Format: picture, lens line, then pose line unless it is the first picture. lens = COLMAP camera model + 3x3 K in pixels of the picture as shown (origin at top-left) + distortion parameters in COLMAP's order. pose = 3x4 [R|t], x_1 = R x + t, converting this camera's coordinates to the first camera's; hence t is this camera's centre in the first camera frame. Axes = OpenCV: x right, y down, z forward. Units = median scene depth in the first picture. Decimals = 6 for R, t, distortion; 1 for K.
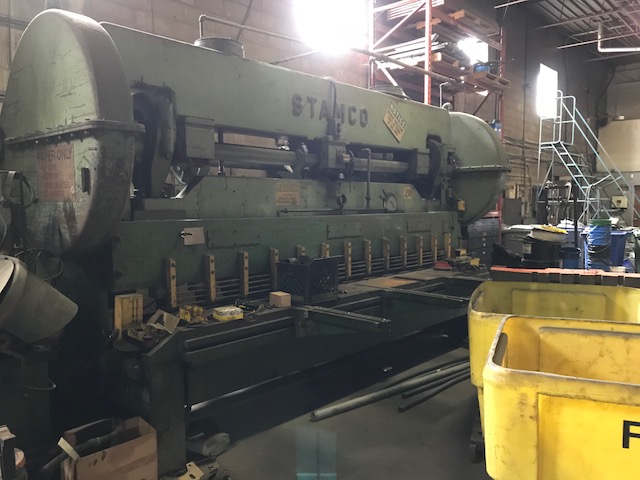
lens RADIAL K [[527.8, 0, 322.0], [0, 527.8, 241.1], [0, 0, 1]] dist [0.035843, -0.051721]
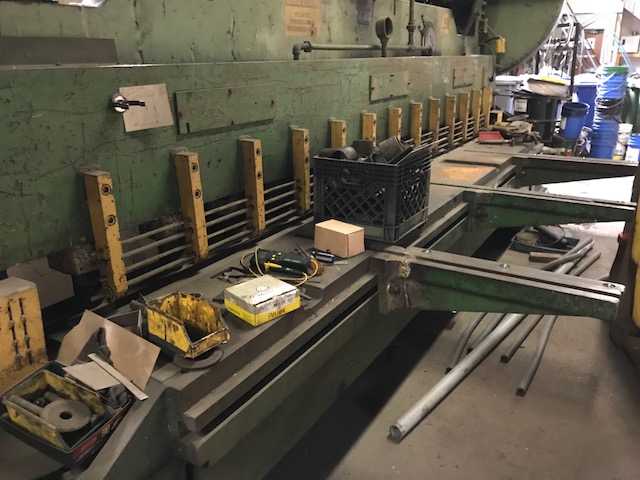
lens RADIAL K [[527.8, 0, 315.2], [0, 527.8, 239.3], [0, 0, 1]] dist [0.035843, -0.051721]
pose [[0.983201, -0.070873, 0.168206, -0.177182], [0.025512, 0.965852, 0.257836, -0.012393], [-0.180735, -0.249213, 0.951435, 0.531428]]
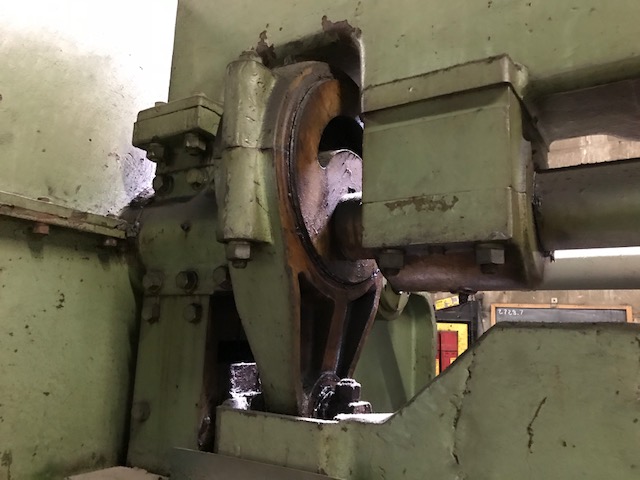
lens RADIAL K [[527.8, 0, 319.9], [0, 527.8, 239.7], [0, 0, 1]] dist [0.035843, -0.051721]
pose [[0.187884, -0.176963, -0.966118, -0.030621], [-0.113769, 0.973093, -0.200365, -0.103984], [0.975580, 0.147560, 0.162696, 0.878179]]
